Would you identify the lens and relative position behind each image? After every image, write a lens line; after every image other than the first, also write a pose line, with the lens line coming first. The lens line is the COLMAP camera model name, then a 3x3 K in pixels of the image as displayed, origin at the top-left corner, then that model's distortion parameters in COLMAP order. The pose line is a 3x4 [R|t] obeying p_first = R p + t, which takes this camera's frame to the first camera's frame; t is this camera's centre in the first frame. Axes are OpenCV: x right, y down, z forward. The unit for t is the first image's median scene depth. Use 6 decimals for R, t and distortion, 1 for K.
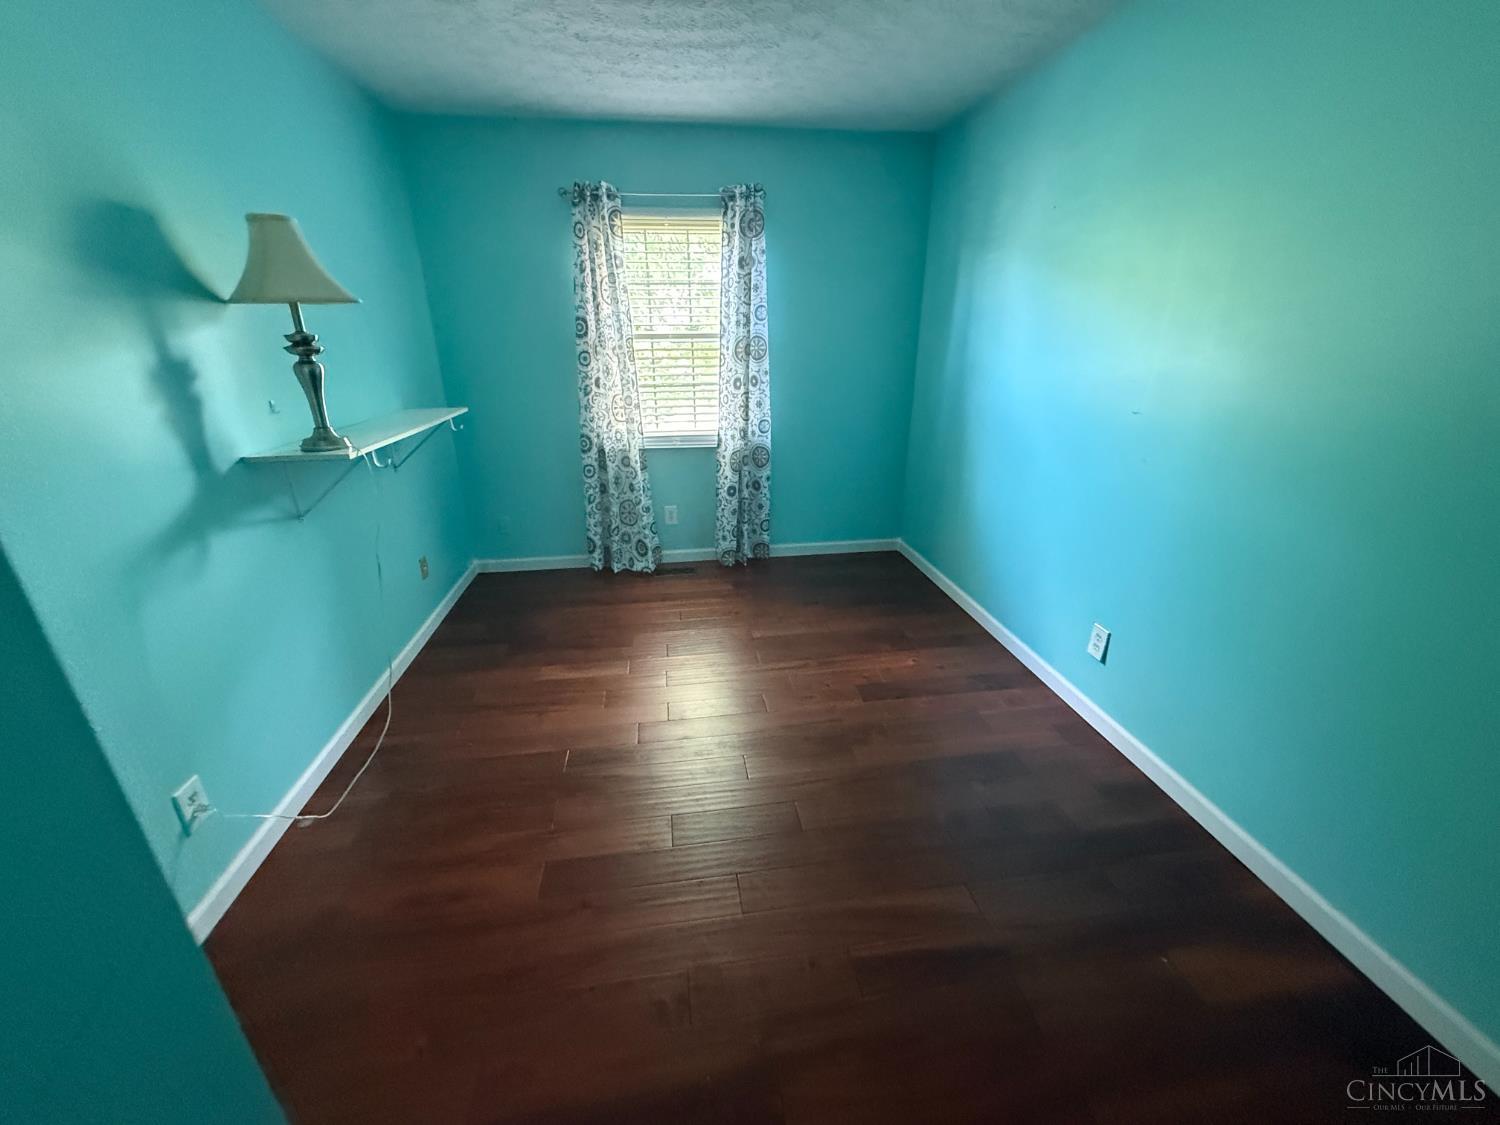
lens RADIAL K [[596.2, 0, 746.3], [0, 596.2, 564.5], [0, 0, 1]] dist [0.000138, 0.000283]
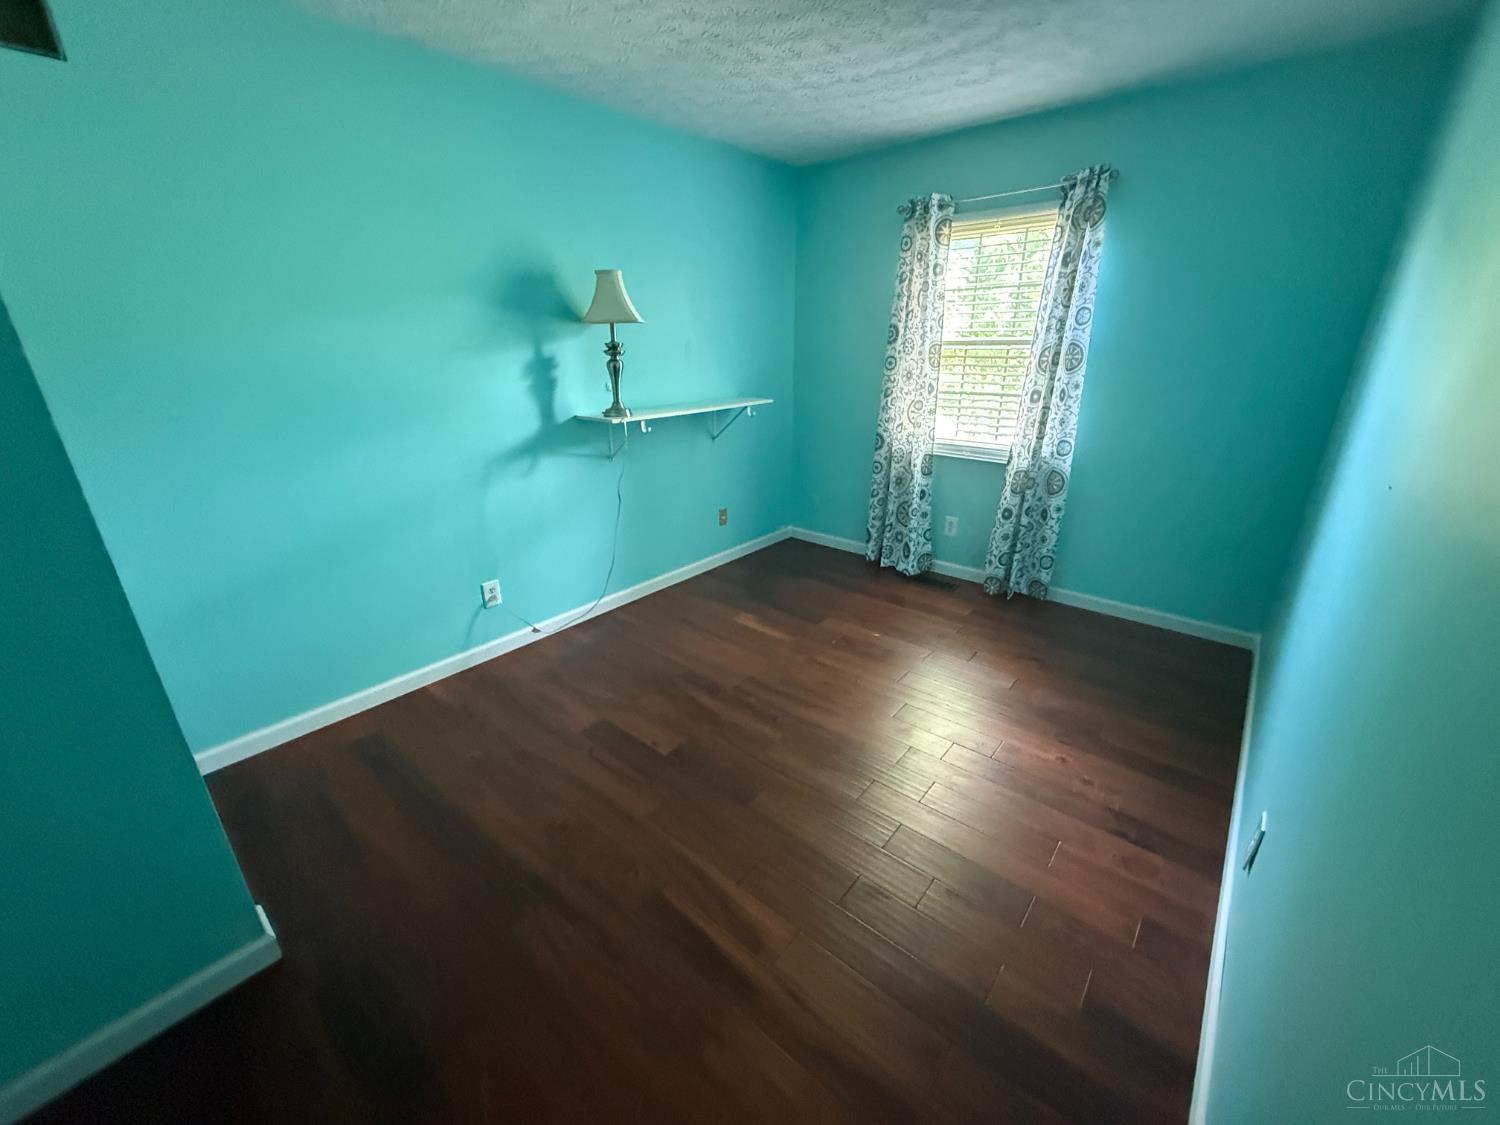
lens RADIAL K [[596.2, 0, 746.3], [0, 596.2, 564.5], [0, 0, 1]] dist [0.000138, 0.000283]
pose [[0.662658, 0.266619, -0.699856, 0.381488], [-0.267275, 0.957140, 0.111566, -0.046657], [0.699606, 0.113124, 0.705517, 0.098147]]
